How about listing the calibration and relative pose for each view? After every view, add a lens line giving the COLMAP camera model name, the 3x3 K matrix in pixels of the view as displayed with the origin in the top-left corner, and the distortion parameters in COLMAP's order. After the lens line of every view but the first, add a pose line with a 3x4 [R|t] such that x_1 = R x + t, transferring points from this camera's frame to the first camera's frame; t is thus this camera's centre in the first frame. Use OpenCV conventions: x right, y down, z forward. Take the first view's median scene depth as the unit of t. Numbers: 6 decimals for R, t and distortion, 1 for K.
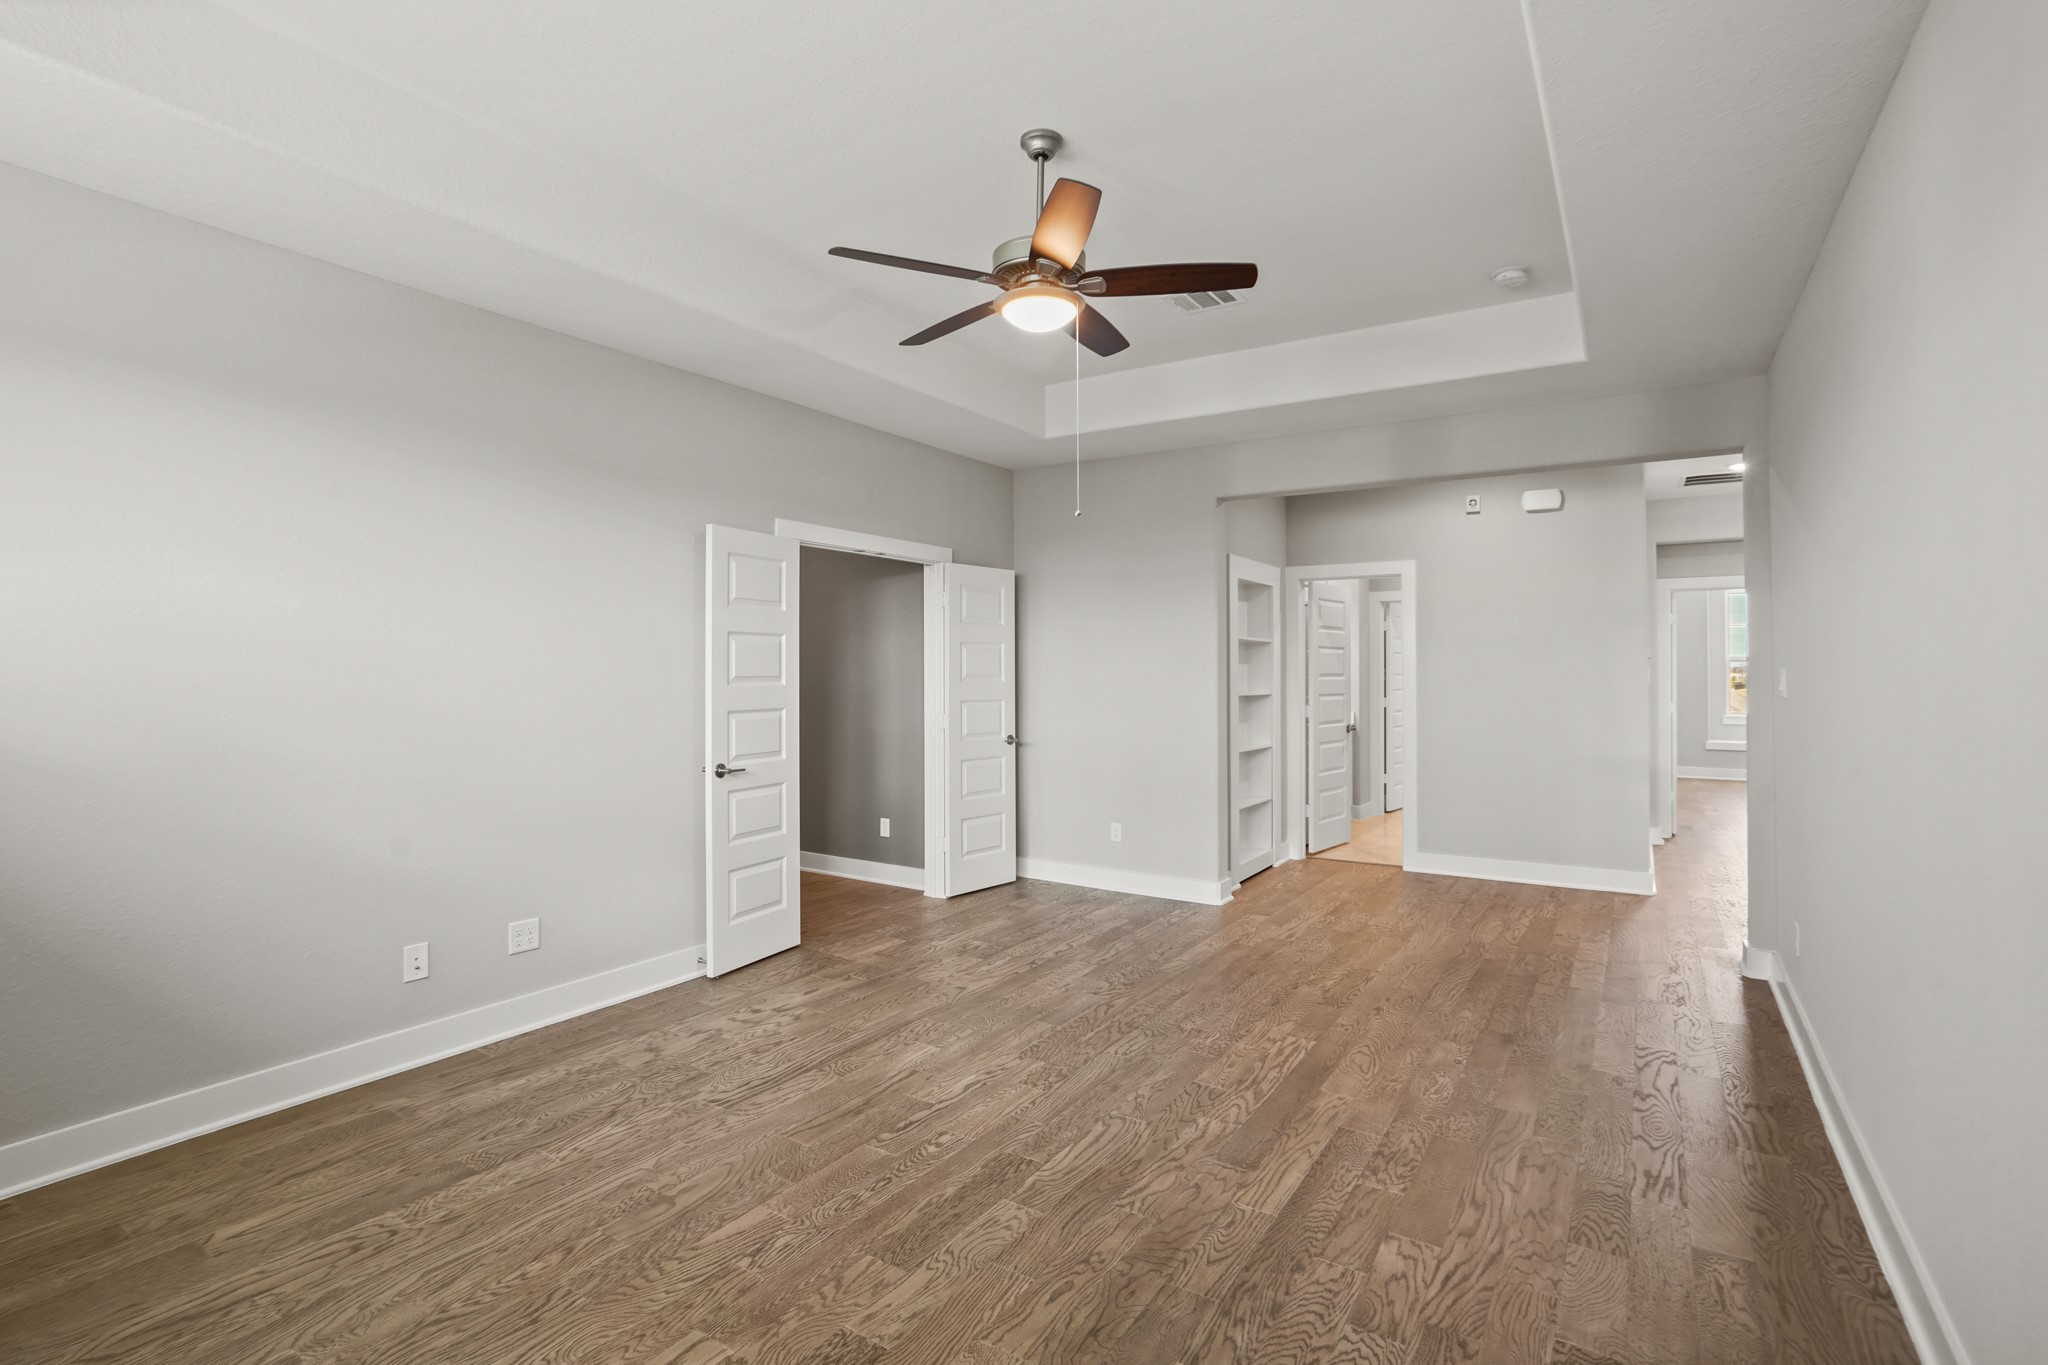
lens RADIAL K [[952.0, 0, 1025.9], [0, 952.0, 676.6], [0, 0, 1]] dist [-0.034827, 0.011451]
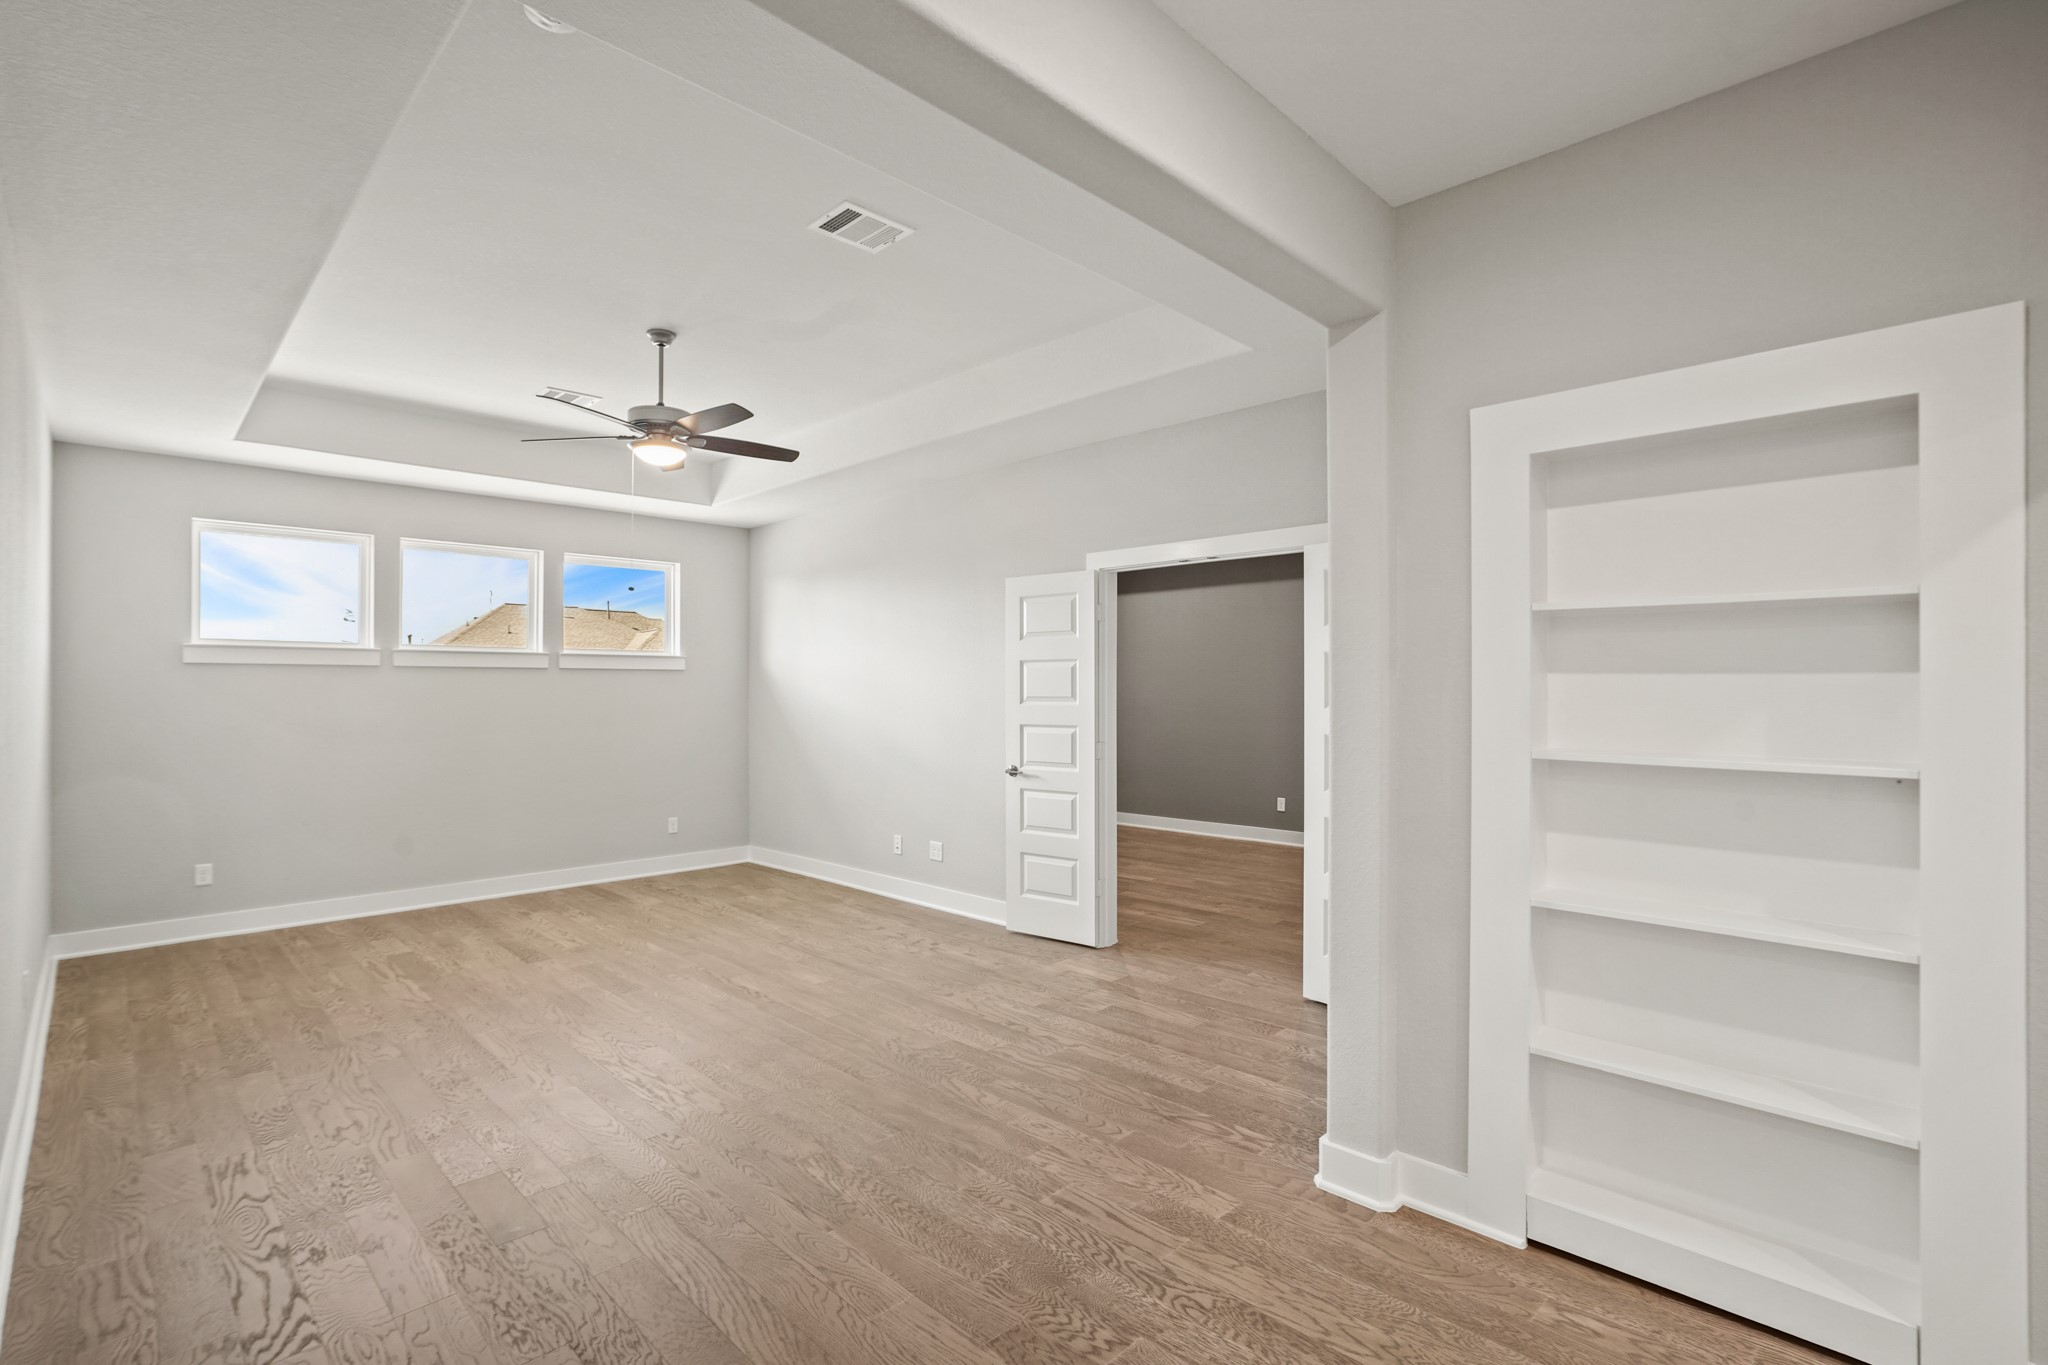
lens RADIAL K [[952.0, 0, 1023.9], [0, 952.0, 686.7], [0, 0, 1]] dist [-0.034827, 0.011451]
pose [[-0.205958, -0.005989, -0.978543, 1.213020], [-0.000976, 0.999982, -0.005915, -0.009519], [0.978560, -0.000263, -0.205960, 1.662082]]
